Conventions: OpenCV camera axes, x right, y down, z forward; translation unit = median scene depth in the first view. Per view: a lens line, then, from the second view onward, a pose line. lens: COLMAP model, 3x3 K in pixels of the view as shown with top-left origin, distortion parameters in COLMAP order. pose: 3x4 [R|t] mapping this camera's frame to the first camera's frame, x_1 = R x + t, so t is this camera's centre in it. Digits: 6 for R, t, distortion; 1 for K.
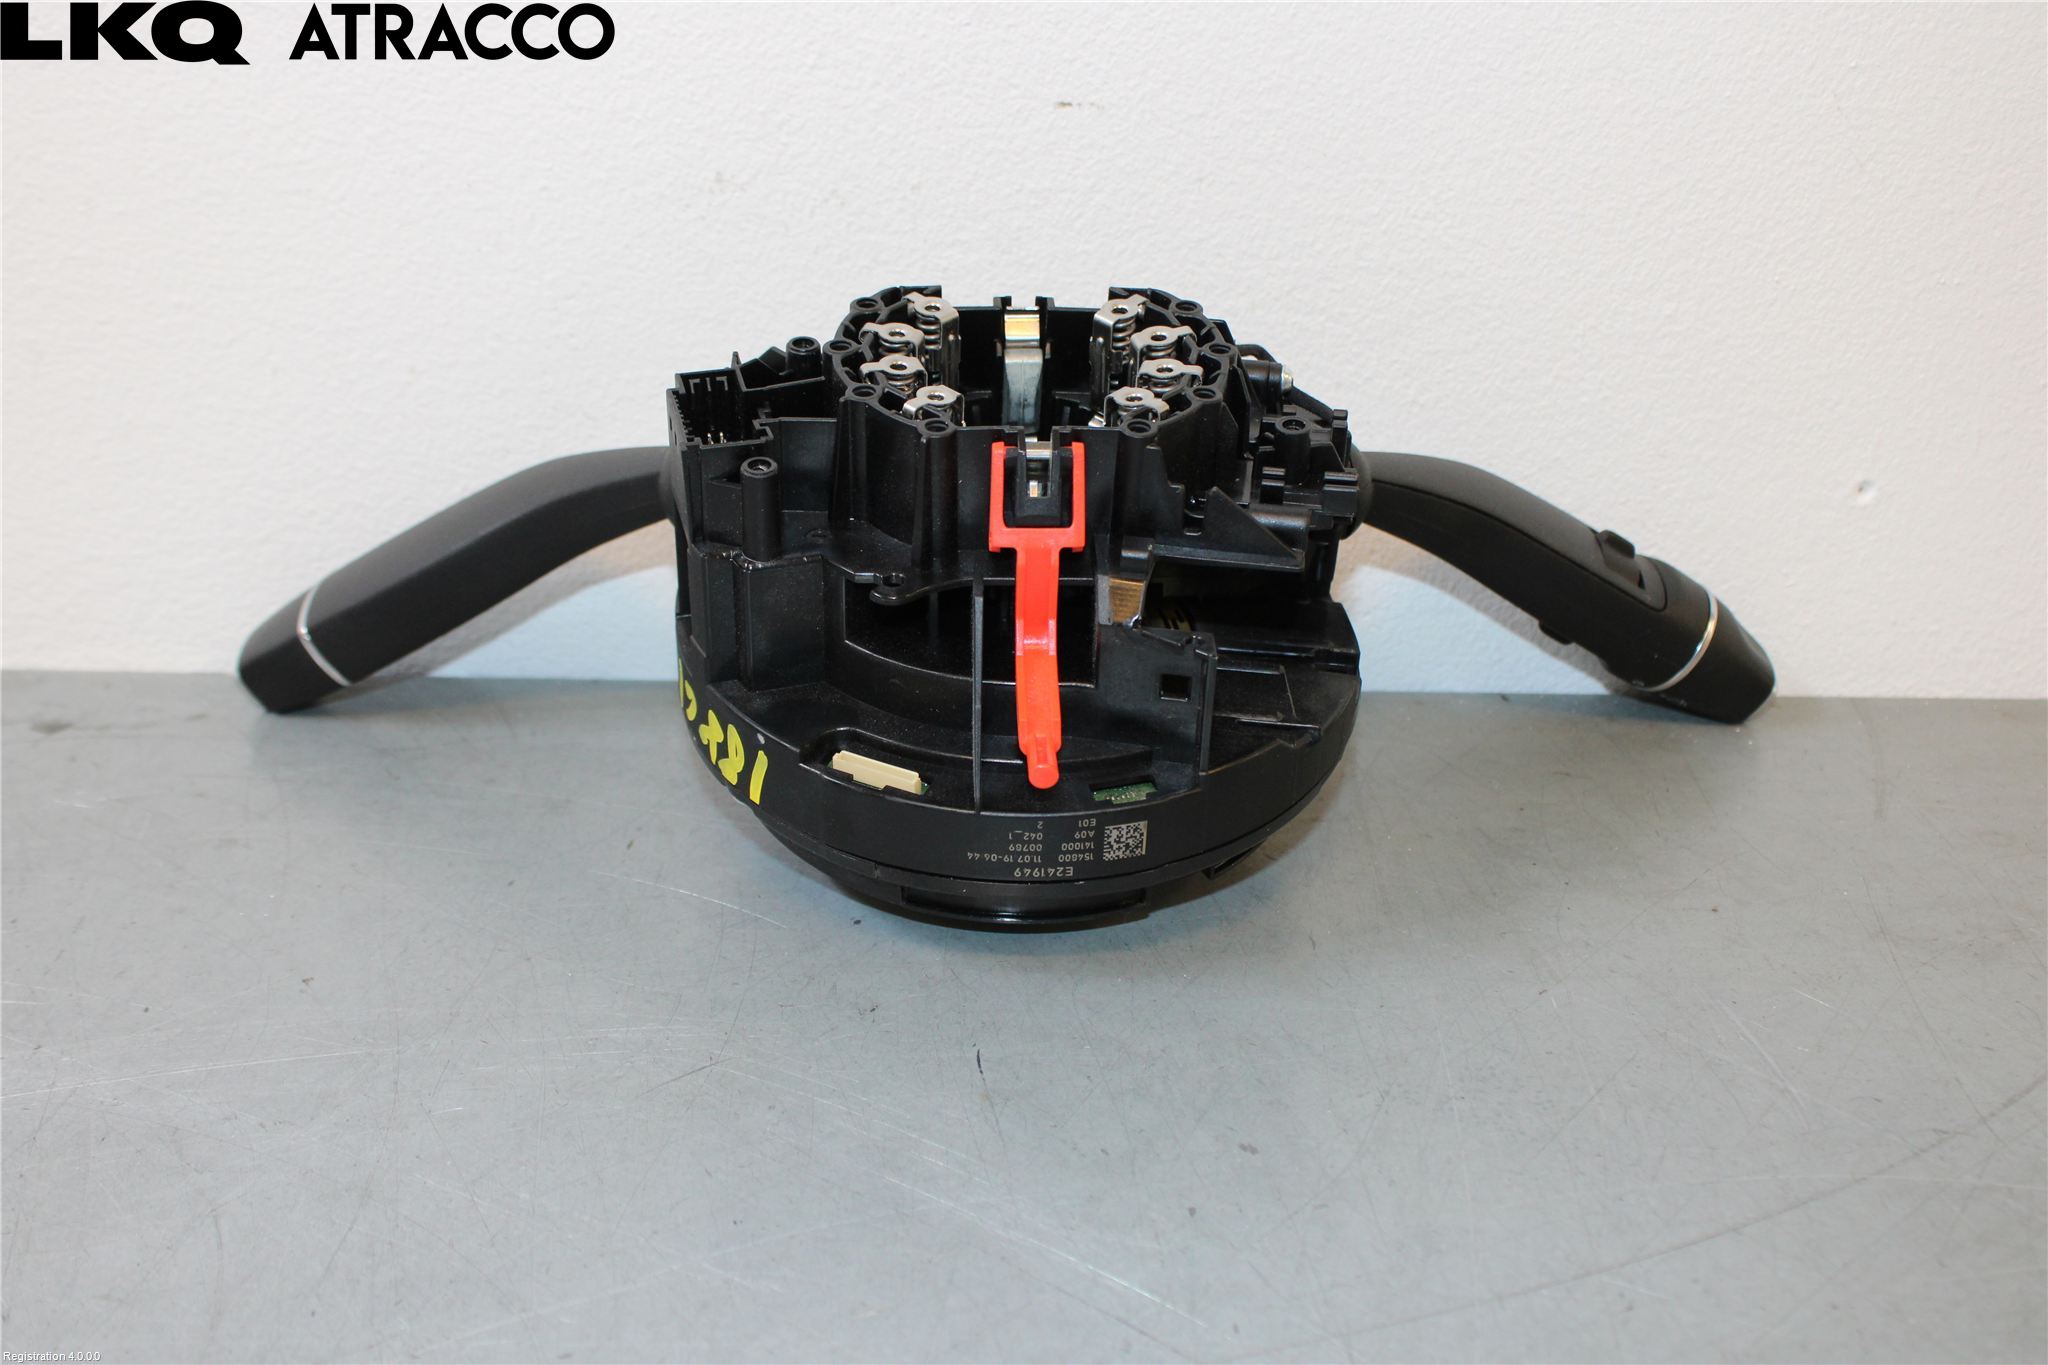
lens RADIAL K [[2310.9, 0, 950.5], [0, 2310.9, 710.9], [0, 0, 1]] dist [-0.111422, 0.127636]
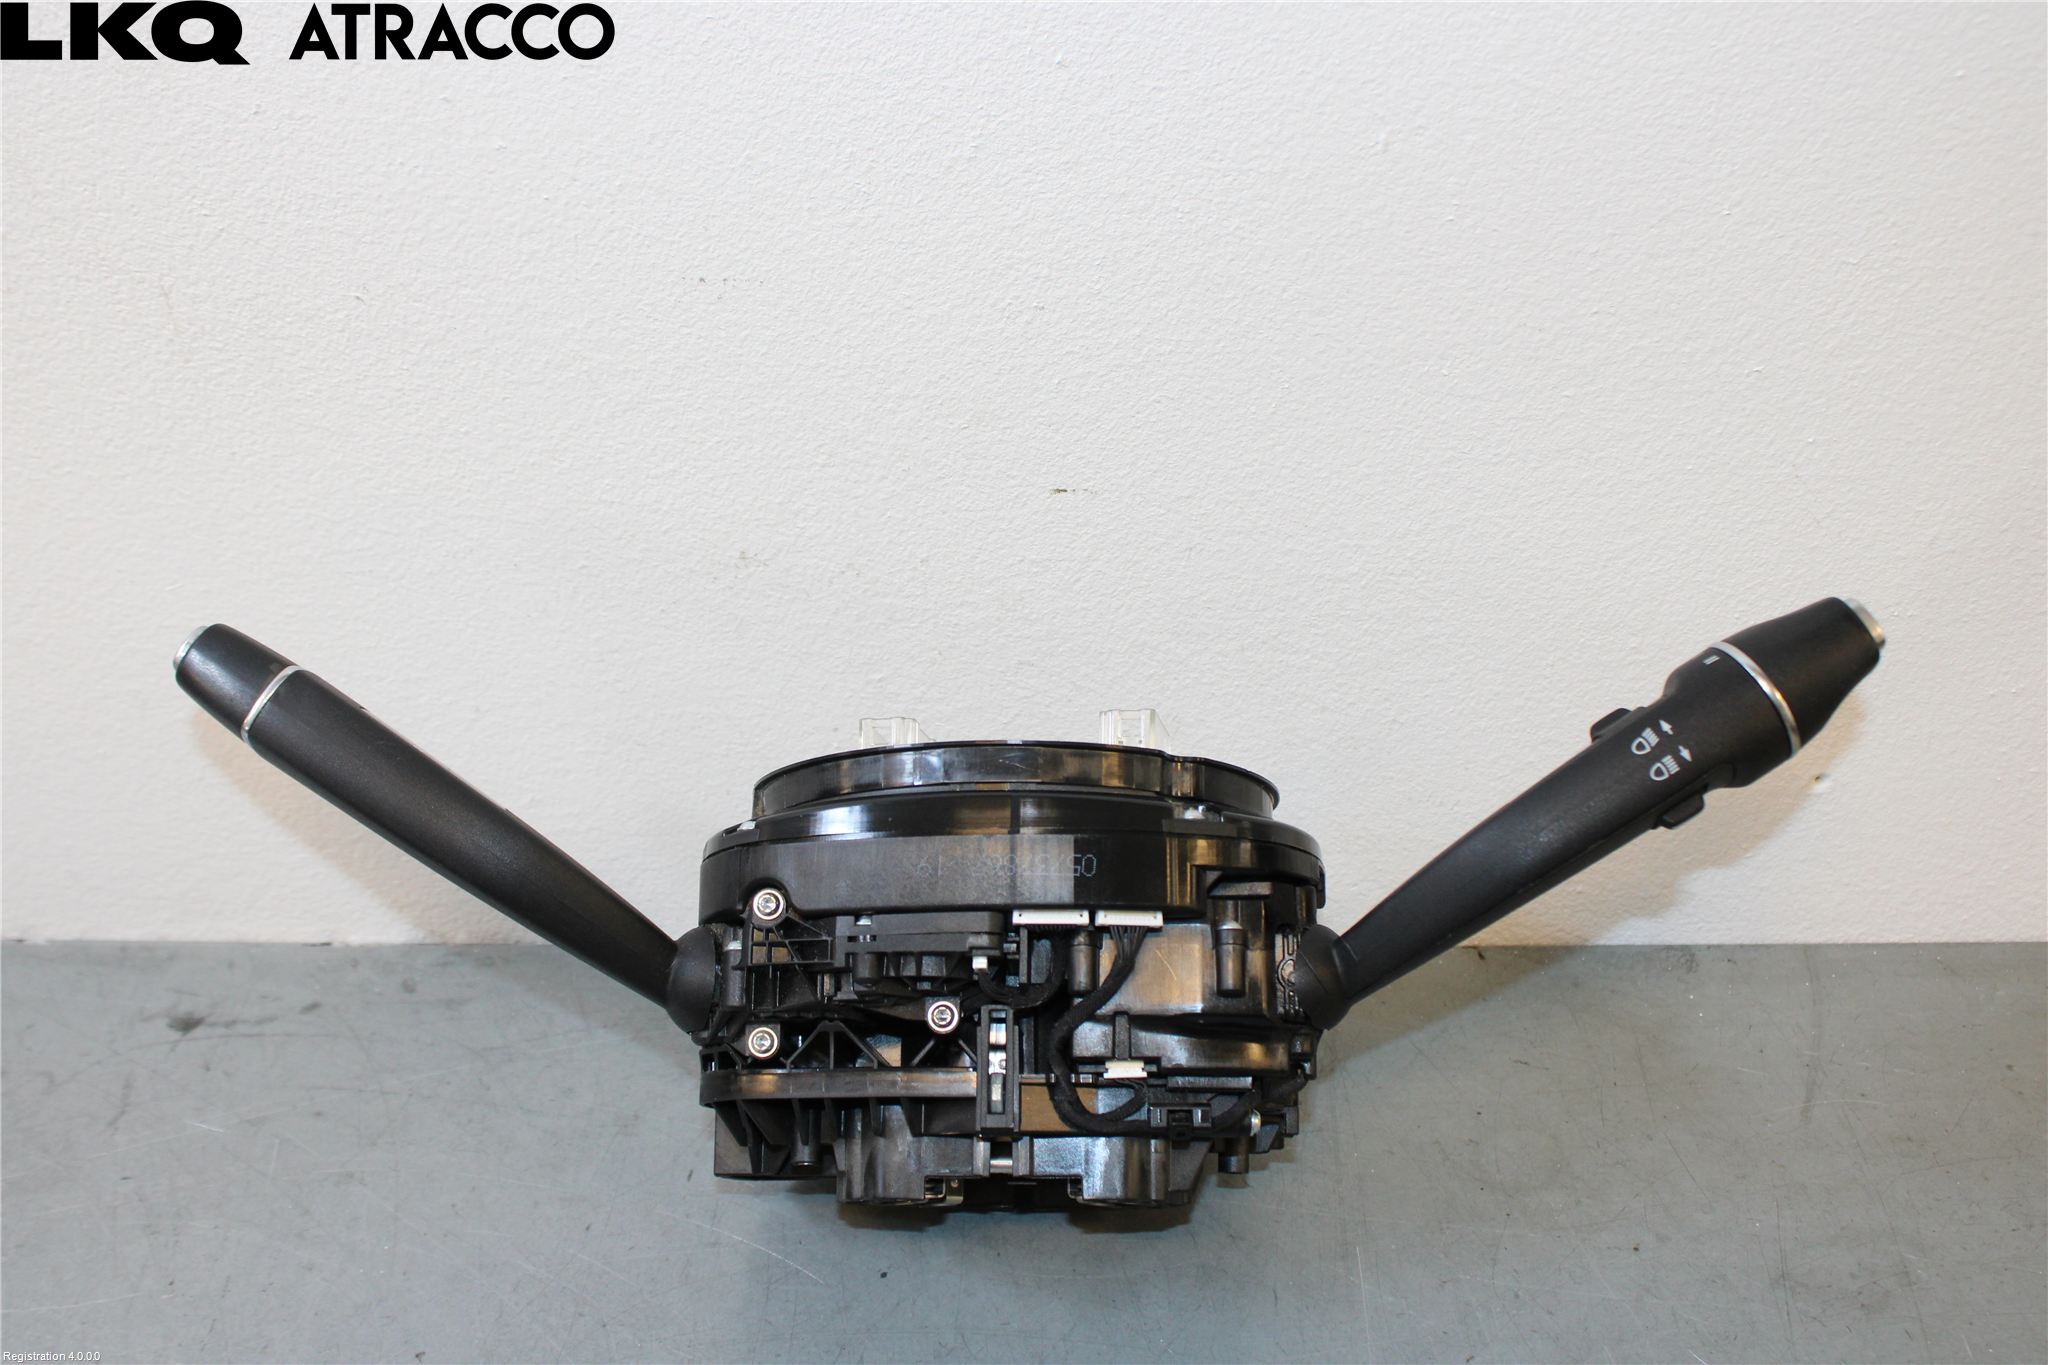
lens RADIAL K [[2310.9, 0, 950.5], [0, 2310.9, 710.9], [0, 0, 1]] dist [-0.111422, 0.127636]
pose [[0.998150, -0.017835, -0.058126, 0.065809], [0.027937, 0.983649, 0.177919, -0.393840], [0.054003, -0.179213, 0.982327, -0.085649]]
